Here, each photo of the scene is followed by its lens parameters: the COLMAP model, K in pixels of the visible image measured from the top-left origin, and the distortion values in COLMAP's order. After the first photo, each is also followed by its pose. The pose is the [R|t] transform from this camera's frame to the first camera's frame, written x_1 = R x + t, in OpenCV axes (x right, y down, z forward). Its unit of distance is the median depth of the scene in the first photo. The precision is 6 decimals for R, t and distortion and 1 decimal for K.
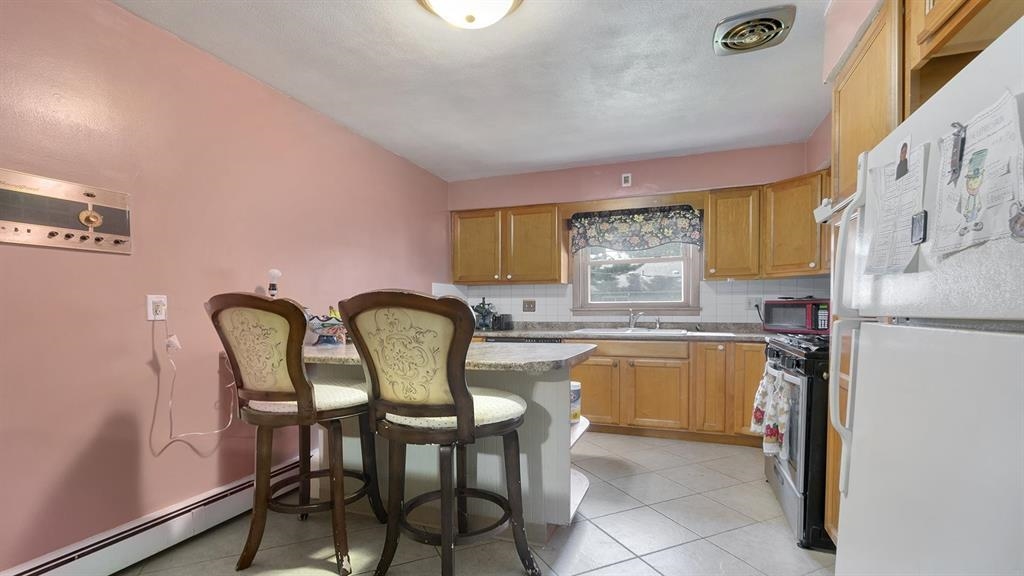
lens RADIAL K [[454.1, 0, 494.9], [0, 454.1, 323.6], [0, 0, 1]] dist [-0.002101, -0.003114]
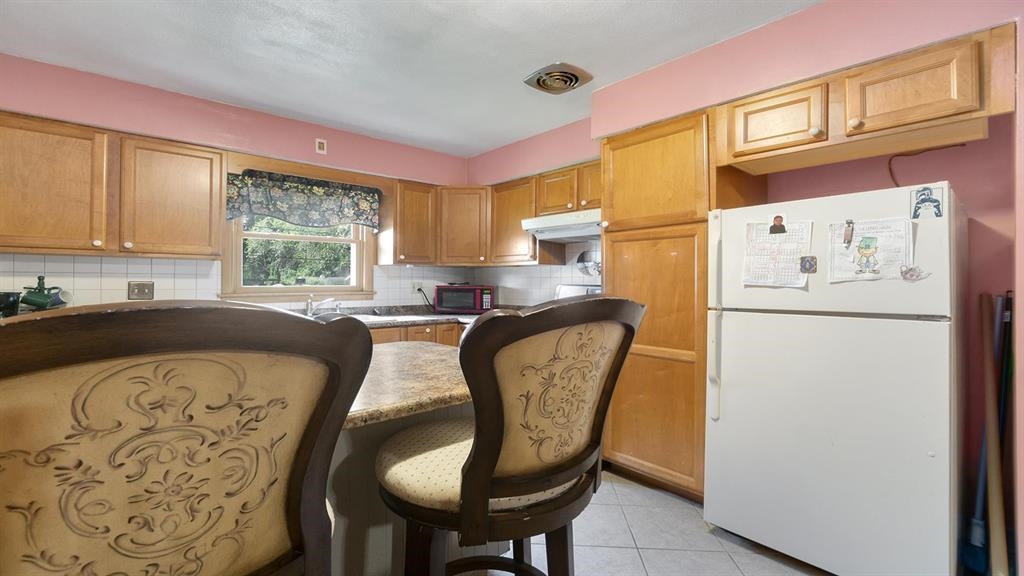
lens RADIAL K [[454.1, 0, 521.3], [0, 454.1, 272.6], [0, 0, 1]] dist [-0.002101, -0.003114]
pose [[0.452198, 0.024446, 0.891582, -0.295587], [0.026257, 0.998826, -0.040703, -0.028923], [-0.891531, 0.041816, 0.451026, 0.268383]]
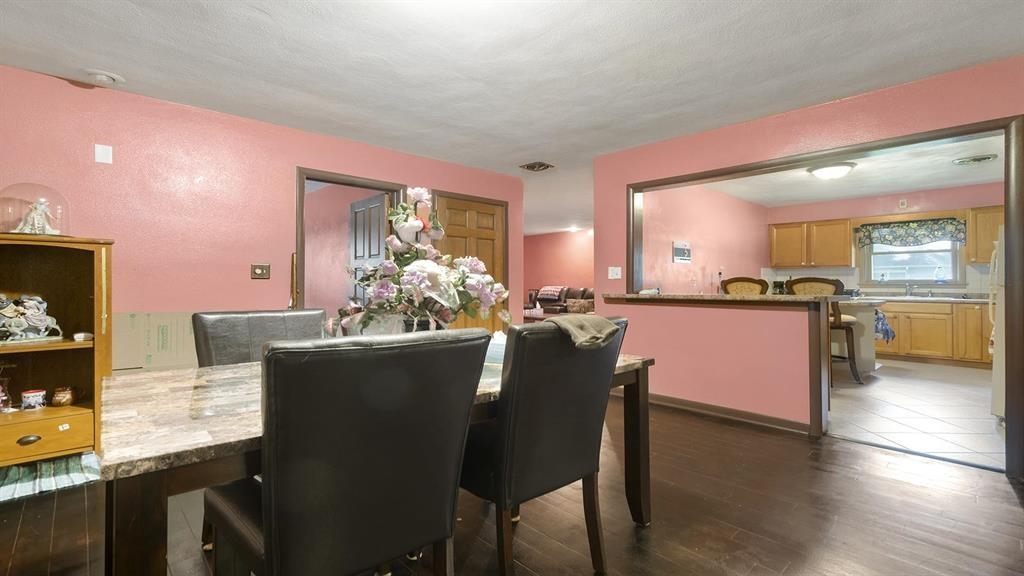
lens RADIAL K [[454.1, 0, 503.2], [0, 454.1, 280.1], [0, 0, 1]] dist [-0.002101, -0.003114]
pose [[0.903949, 0.003507, -0.427626, -0.297167], [-0.020416, 0.999180, -0.034963, 0.038739], [0.427153, 0.040335, 0.903279, -1.017699]]
